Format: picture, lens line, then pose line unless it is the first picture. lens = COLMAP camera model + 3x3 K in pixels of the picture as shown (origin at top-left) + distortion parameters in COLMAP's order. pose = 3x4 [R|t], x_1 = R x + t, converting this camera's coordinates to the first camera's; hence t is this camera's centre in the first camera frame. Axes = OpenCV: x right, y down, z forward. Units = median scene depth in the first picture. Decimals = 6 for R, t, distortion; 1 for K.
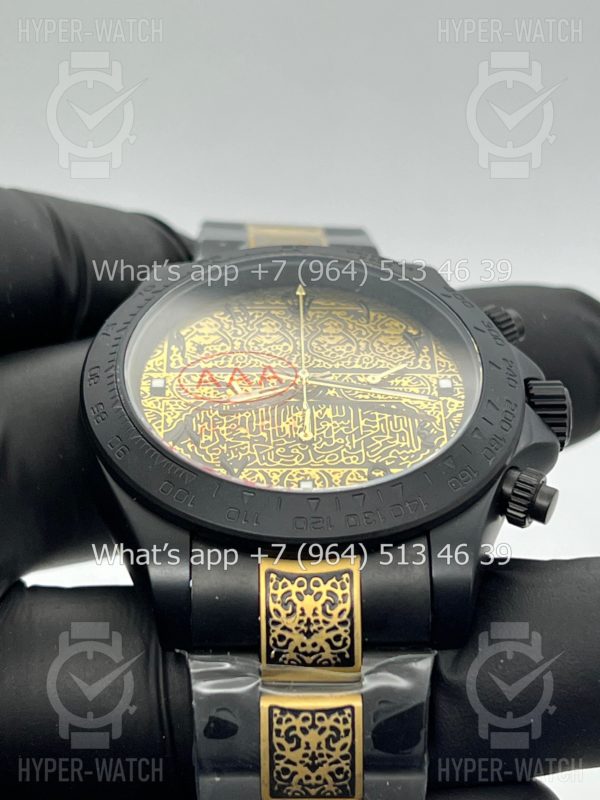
lens RADIAL K [[1865.0, 0, 300.0], [0, 1865.0, 400.0], [0, 0, 1]] dist [0.181959, 0.577056]
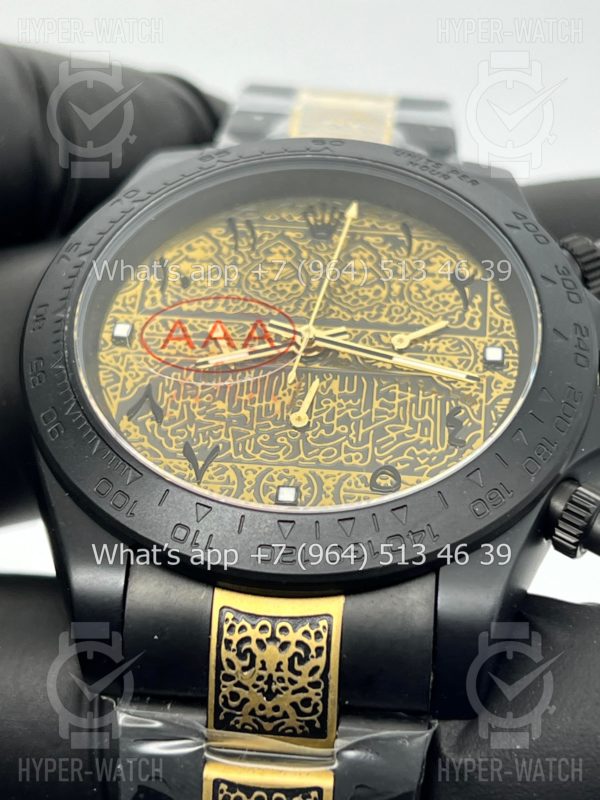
lens RADIAL K [[1865.0, 0, 300.0], [0, 1865.0, 400.0], [0, 0, 1]] dist [0.181959, 0.577056]
pose [[0.990026, 0.074152, -0.119796, 0.095399], [-0.052322, 0.982989, 0.176053, -0.124746], [0.130813, -0.168029, 0.977064, 0.246888]]
